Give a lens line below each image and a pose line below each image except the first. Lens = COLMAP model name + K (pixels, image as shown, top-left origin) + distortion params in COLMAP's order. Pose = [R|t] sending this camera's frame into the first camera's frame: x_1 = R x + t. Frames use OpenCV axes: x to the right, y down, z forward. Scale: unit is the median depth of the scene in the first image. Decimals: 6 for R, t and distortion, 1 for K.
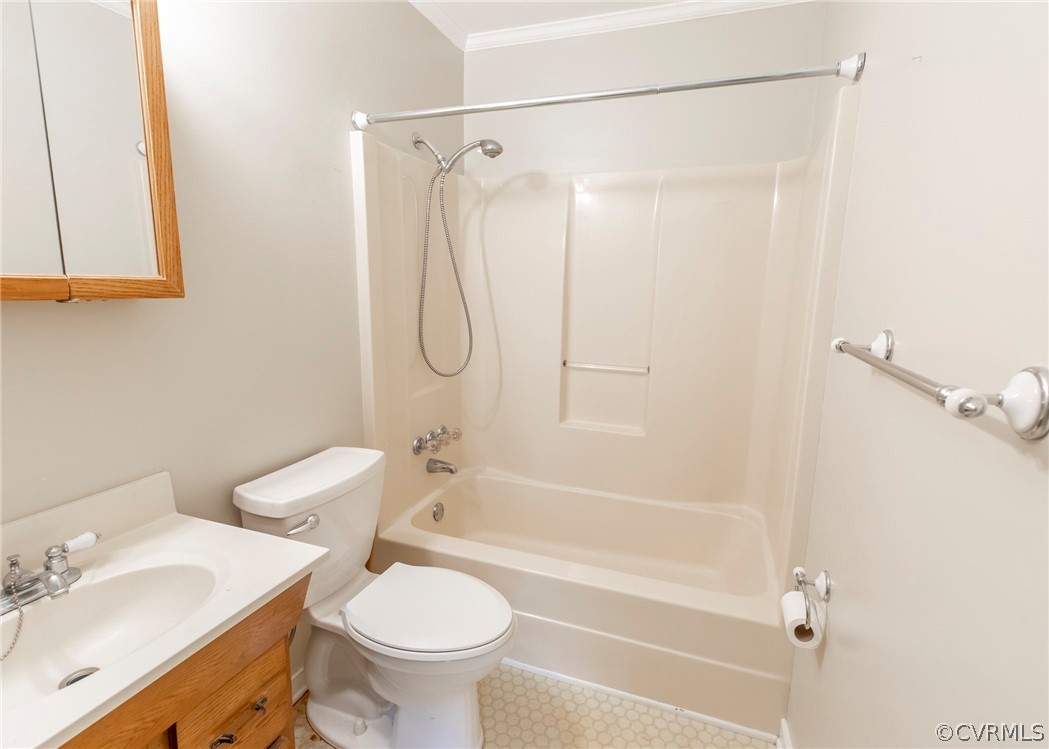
lens RADIAL K [[512.0, 0, 525.7], [0, 512.0, 373.0], [0, 0, 1]] dist [0.009651, -0.001648]
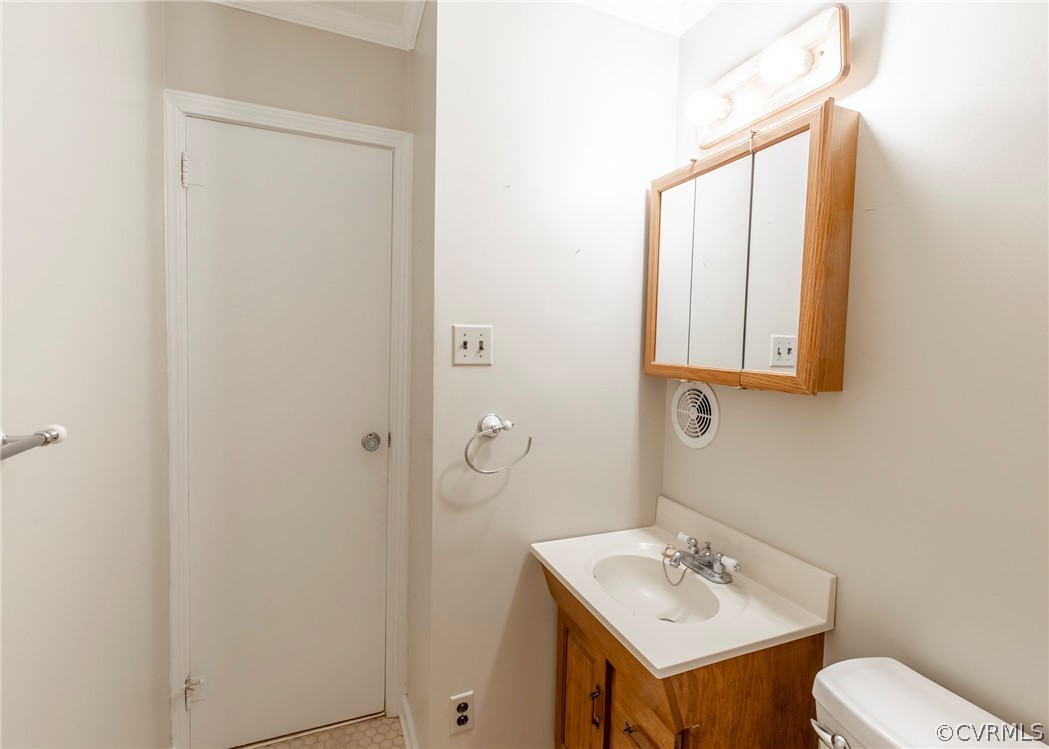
lens RADIAL K [[512.0, 0, 525.8], [0, 512.0, 374.1], [0, 0, 1]] dist [0.009651, -0.001648]
pose [[-0.738761, 0.004015, -0.673955, 0.435255], [-0.153165, 0.972817, 0.173688, -0.305136], [0.656332, 0.231541, -0.718065, 1.495905]]
